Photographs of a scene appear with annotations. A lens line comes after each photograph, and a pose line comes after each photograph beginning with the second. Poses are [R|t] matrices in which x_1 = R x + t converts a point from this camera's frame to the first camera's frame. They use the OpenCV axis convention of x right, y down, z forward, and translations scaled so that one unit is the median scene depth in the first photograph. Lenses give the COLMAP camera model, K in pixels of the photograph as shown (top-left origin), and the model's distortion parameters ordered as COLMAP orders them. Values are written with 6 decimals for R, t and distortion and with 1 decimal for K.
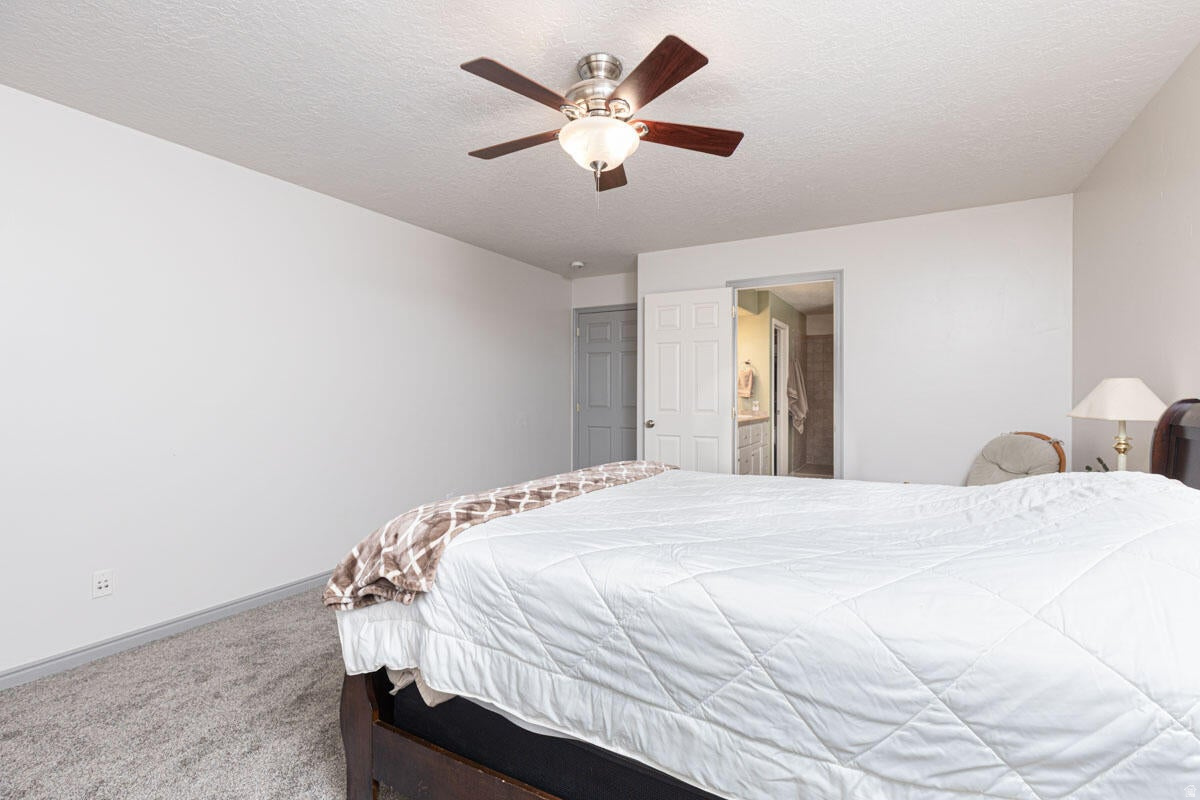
lens RADIAL K [[532.3, 0, 603.2], [0, 532.3, 394.6], [0, 0, 1]] dist [0.004187, -0.000781]
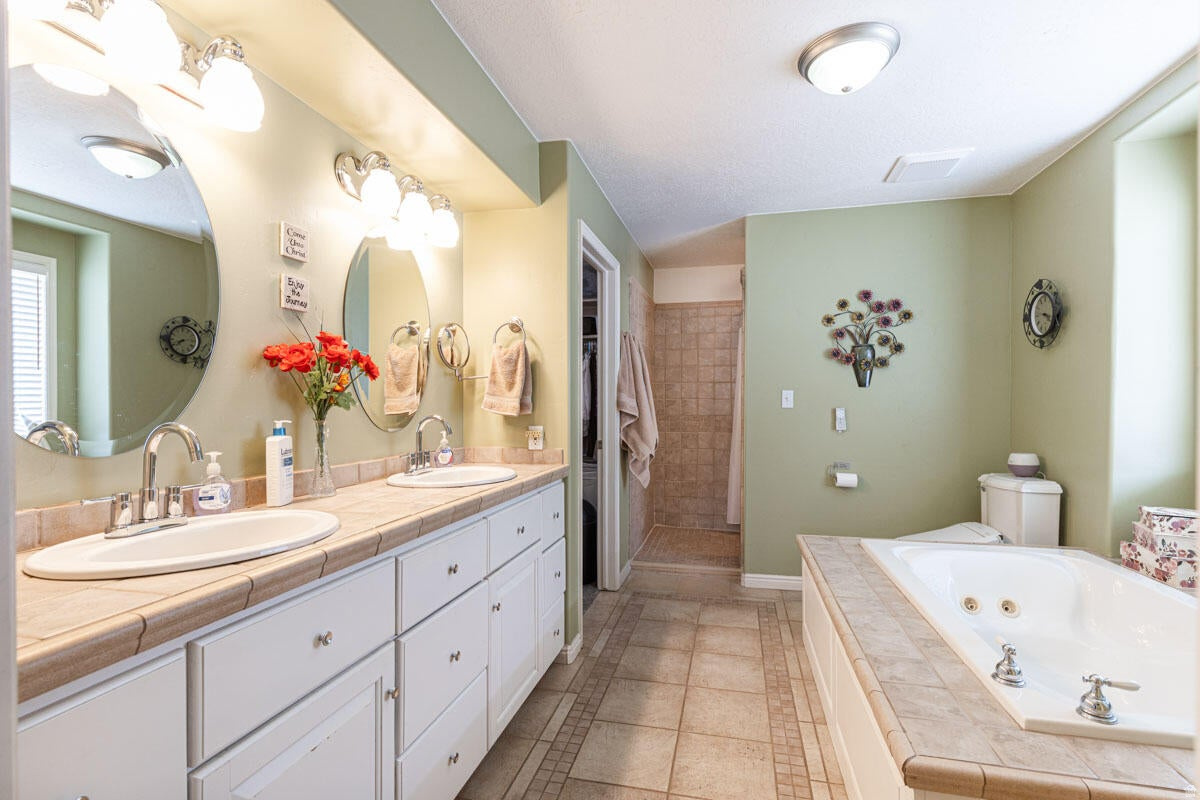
lens RADIAL K [[532.3, 0, 601.9], [0, 532.3, 403.5], [0, 0, 1]] dist [0.004187, -0.000781]
pose [[0.960408, -0.002310, 0.278589, 0.222006], [0.002830, 0.999995, -0.001464, -0.003273], [-0.278584, 0.002194, 0.960409, 0.608004]]
